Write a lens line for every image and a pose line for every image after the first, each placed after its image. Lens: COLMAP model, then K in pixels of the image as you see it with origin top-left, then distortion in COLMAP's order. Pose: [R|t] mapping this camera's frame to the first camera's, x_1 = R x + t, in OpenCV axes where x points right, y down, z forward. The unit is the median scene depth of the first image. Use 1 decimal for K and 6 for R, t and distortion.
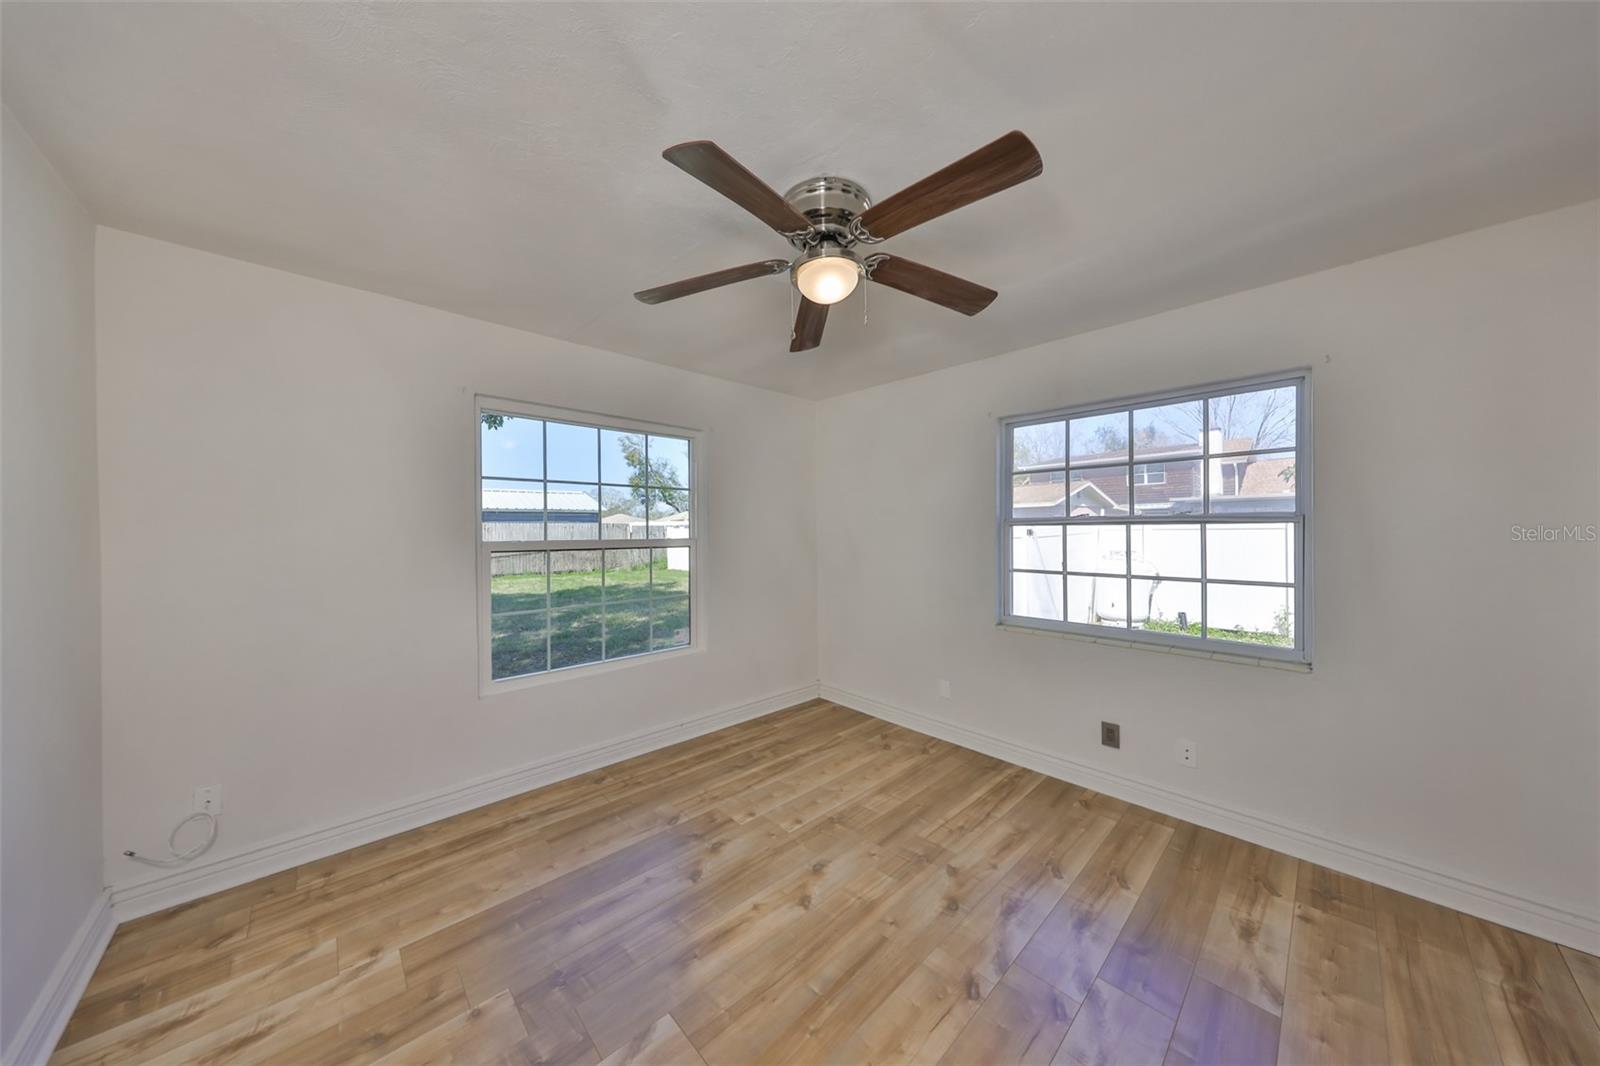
lens RADIAL K [[497.8, 0, 799.1], [0, 497.8, 530.5], [0, 0, 1]] dist [0.001485, 0.000040]
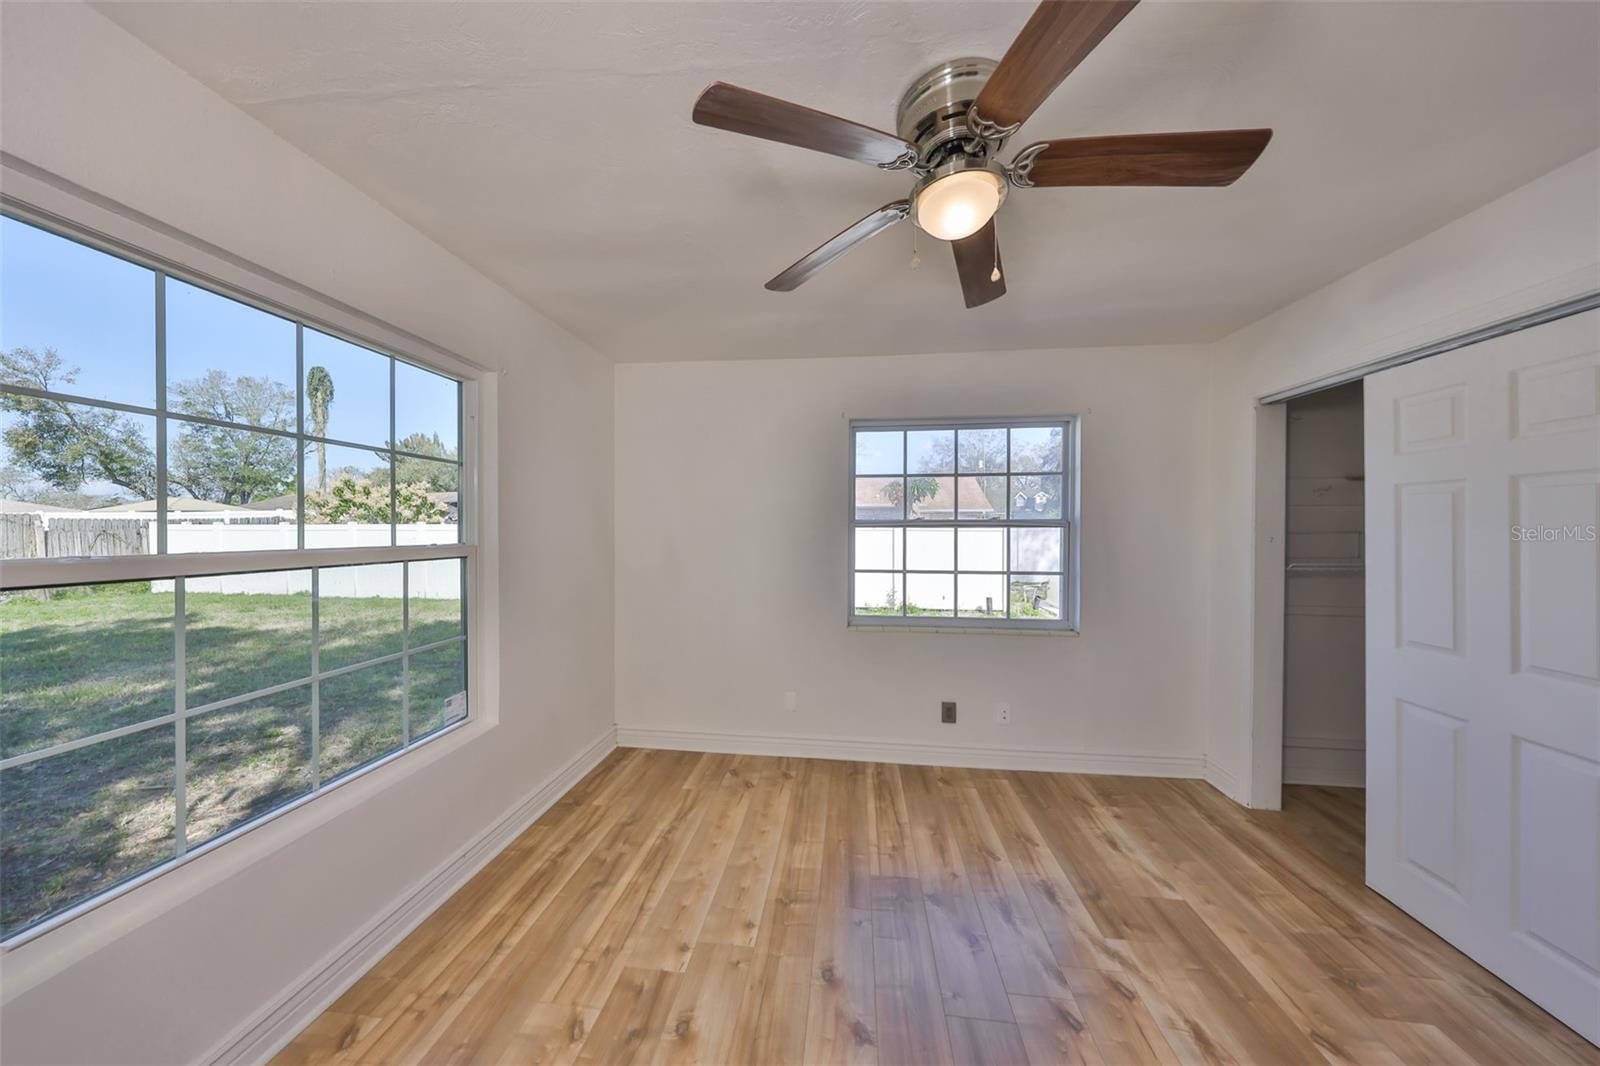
lens RADIAL K [[503.8, 0, 795.1], [0, 503.8, 532.2], [0, 0, 1]] dist [0.000241, -0.000082]
pose [[0.773280, 0.002516, 0.634060, -0.374030], [-0.005299, 0.999983, 0.002495, -0.002829], [-0.634043, -0.005289, 0.773280, 0.334432]]
